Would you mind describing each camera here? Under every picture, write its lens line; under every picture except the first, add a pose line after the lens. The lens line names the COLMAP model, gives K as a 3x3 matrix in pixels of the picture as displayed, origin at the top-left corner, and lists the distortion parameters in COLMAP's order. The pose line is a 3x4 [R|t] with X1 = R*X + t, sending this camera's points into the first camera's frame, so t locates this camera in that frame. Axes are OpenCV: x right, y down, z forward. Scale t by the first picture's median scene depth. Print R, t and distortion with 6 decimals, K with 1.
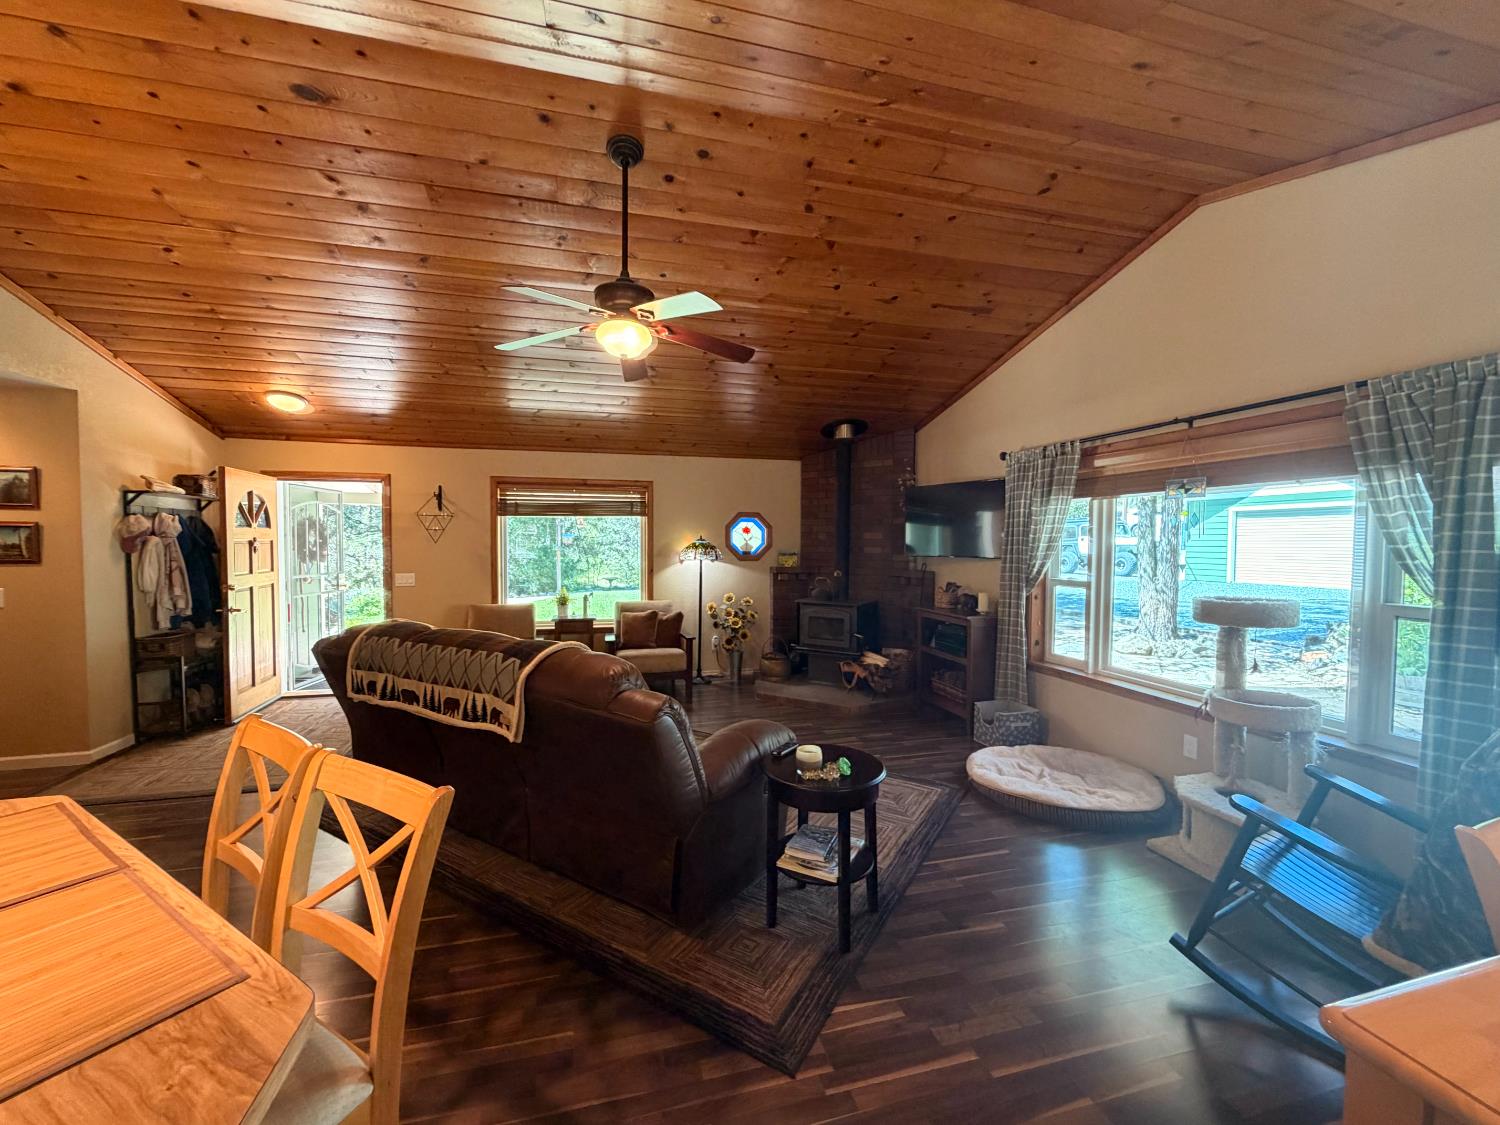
lens RADIAL K [[597.9, 0, 747.0], [0, 597.9, 562.1], [0, 0, 1]] dist [-0.000502, 0.000202]
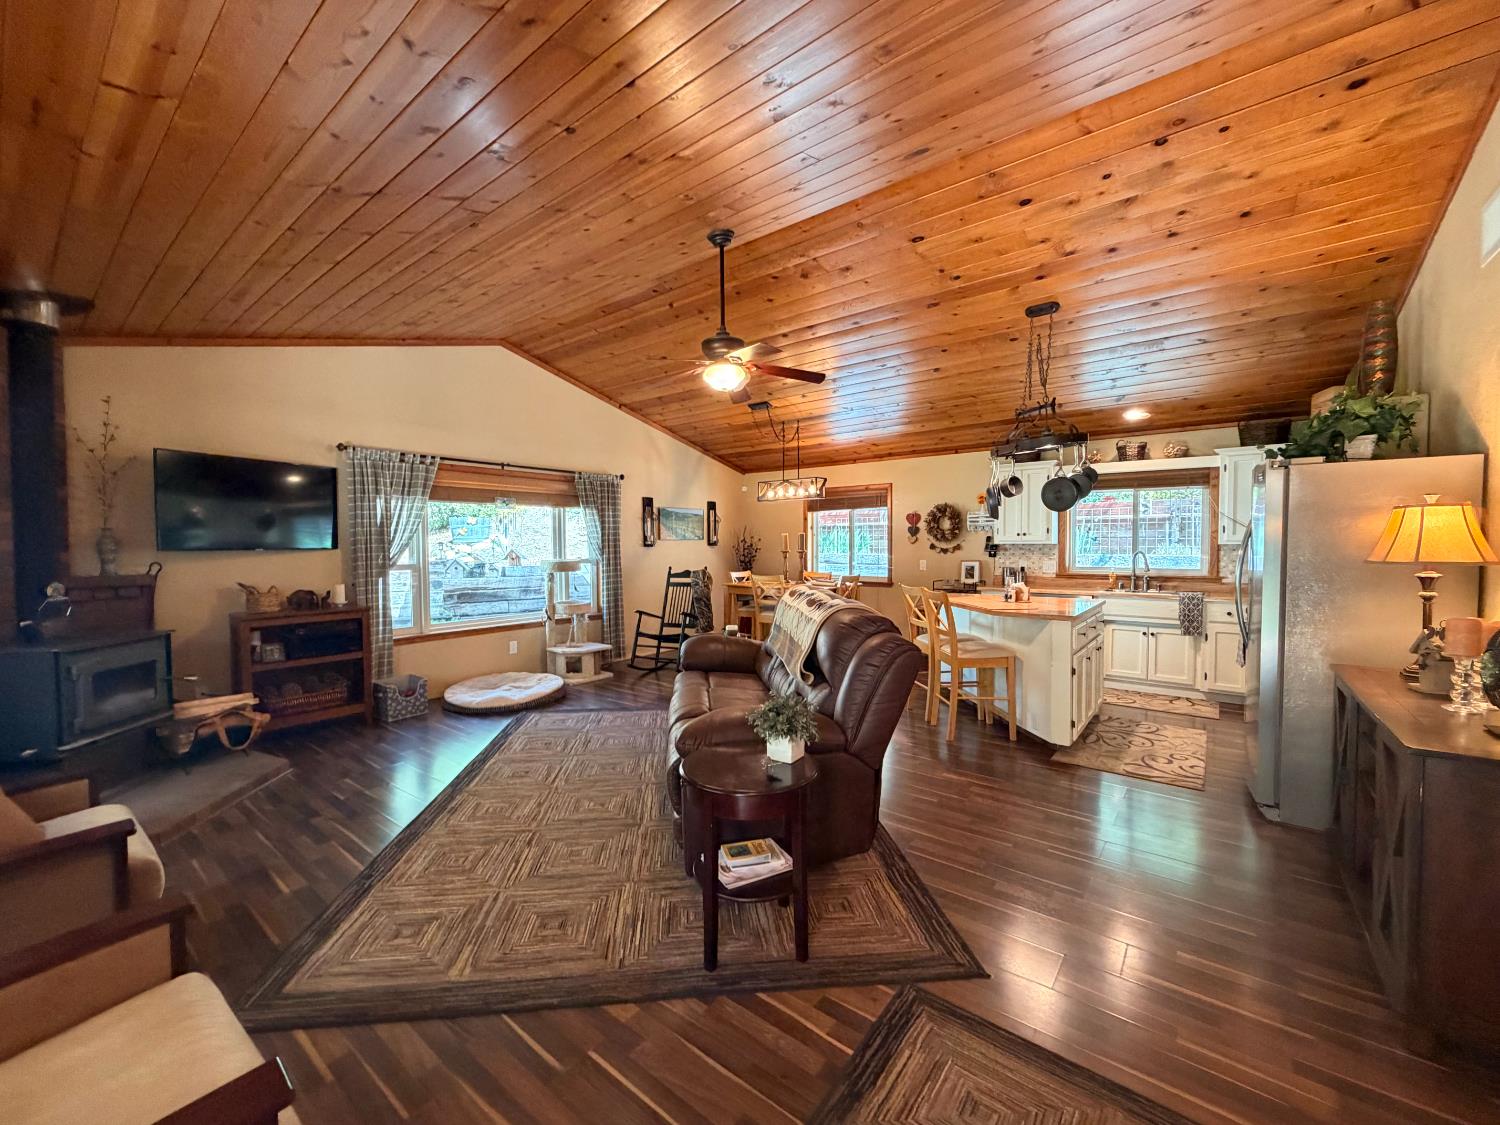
lens RADIAL K [[597.9, 0, 744.1], [0, 597.9, 558.3], [0, 0, 1]] dist [-0.000502, 0.000202]
pose [[-0.606374, -0.021710, 0.794883, -0.999691], [0.031196, 0.998208, 0.051061, -0.026663], [-0.794567, 0.055759, -0.604610, 1.374492]]
